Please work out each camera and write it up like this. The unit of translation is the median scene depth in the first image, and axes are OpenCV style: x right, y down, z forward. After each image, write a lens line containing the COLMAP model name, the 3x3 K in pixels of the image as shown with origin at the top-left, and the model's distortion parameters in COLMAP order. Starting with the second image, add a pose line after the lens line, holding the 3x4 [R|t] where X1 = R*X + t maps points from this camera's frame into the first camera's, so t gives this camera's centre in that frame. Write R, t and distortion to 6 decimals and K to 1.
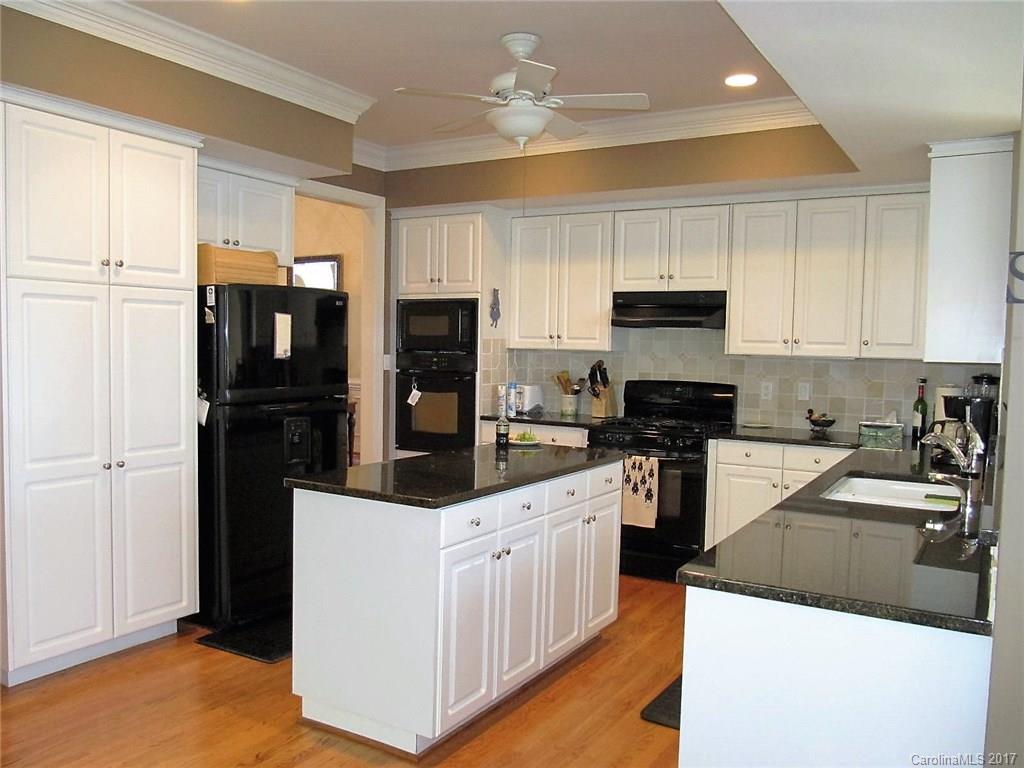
lens RADIAL K [[845.1, 0, 510.7], [0, 845.1, 392.5], [0, 0, 1]] dist [-0.045328, 0.010216]
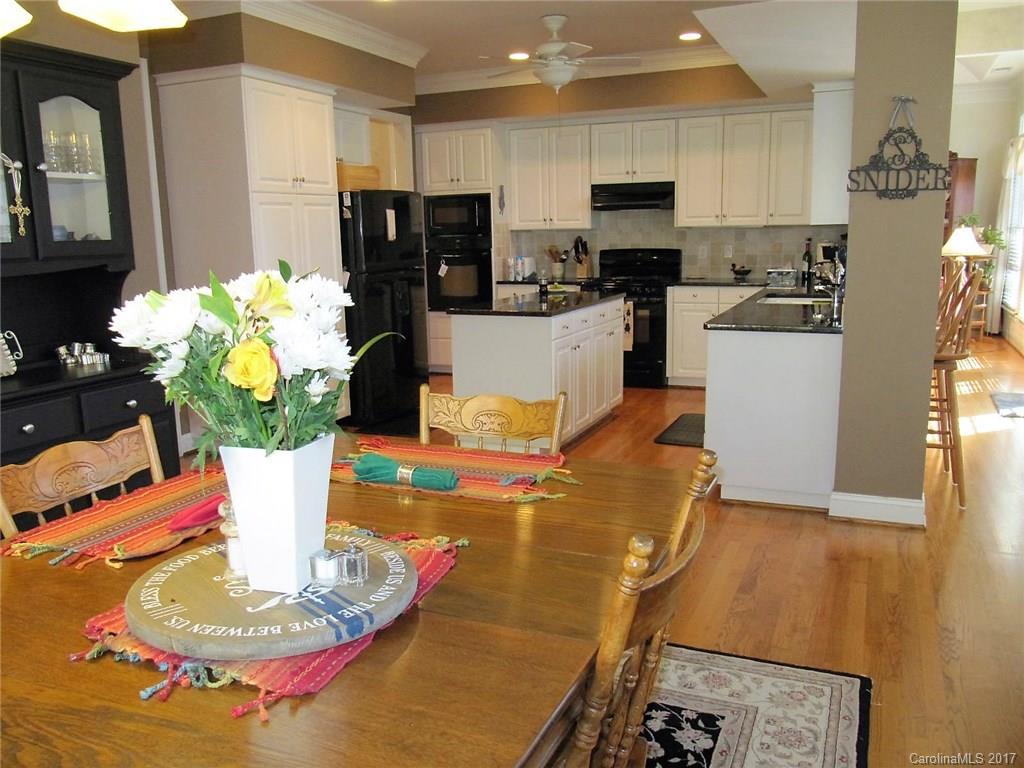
lens RADIAL K [[845.1, 0, 510.7], [0, 845.1, 392.5], [0, 0, 1]] dist [-0.045328, 0.010216]
pose [[0.990878, -0.065003, 0.118046, -0.211038], [0.049196, 0.990001, 0.132201, 0.030203], [-0.125460, -0.125187, 0.984169, -0.406895]]
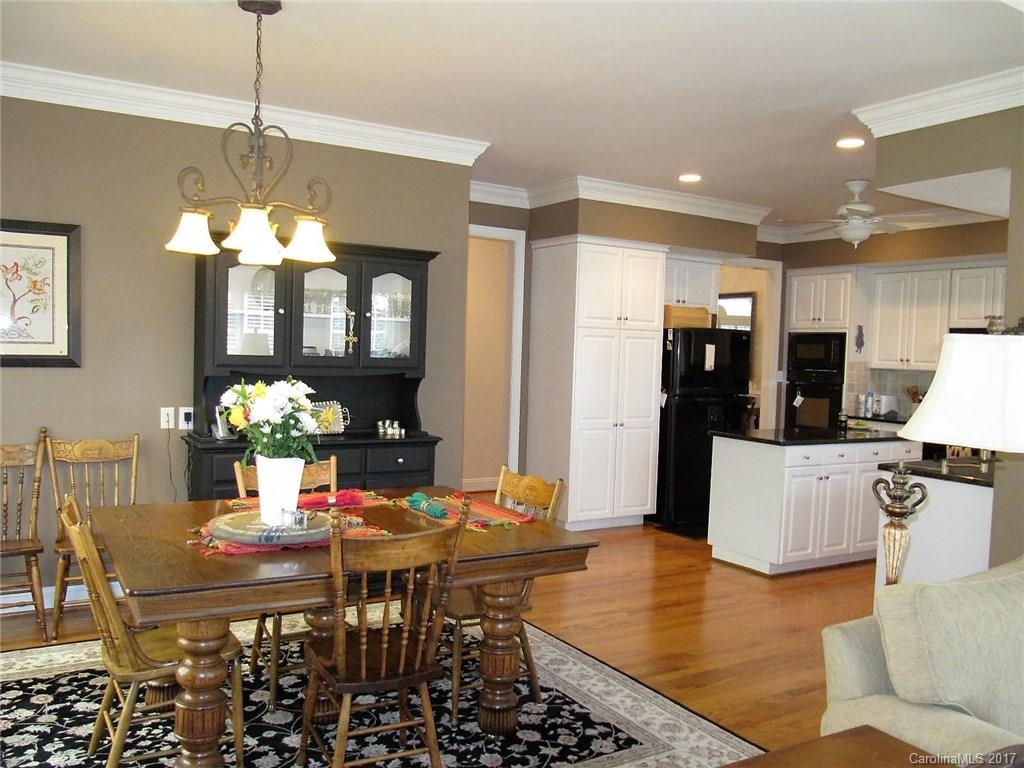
lens RADIAL K [[850.2, 0, 511.5], [0, 850.2, 397.0], [0, 0, 1]] dist [-0.051631, 0.001537]
pose [[0.883503, 0.034097, -0.467183, 0.147604], [-0.041721, 0.999111, -0.005981, 0.032395], [0.466564, 0.024776, 0.884140, -0.578604]]
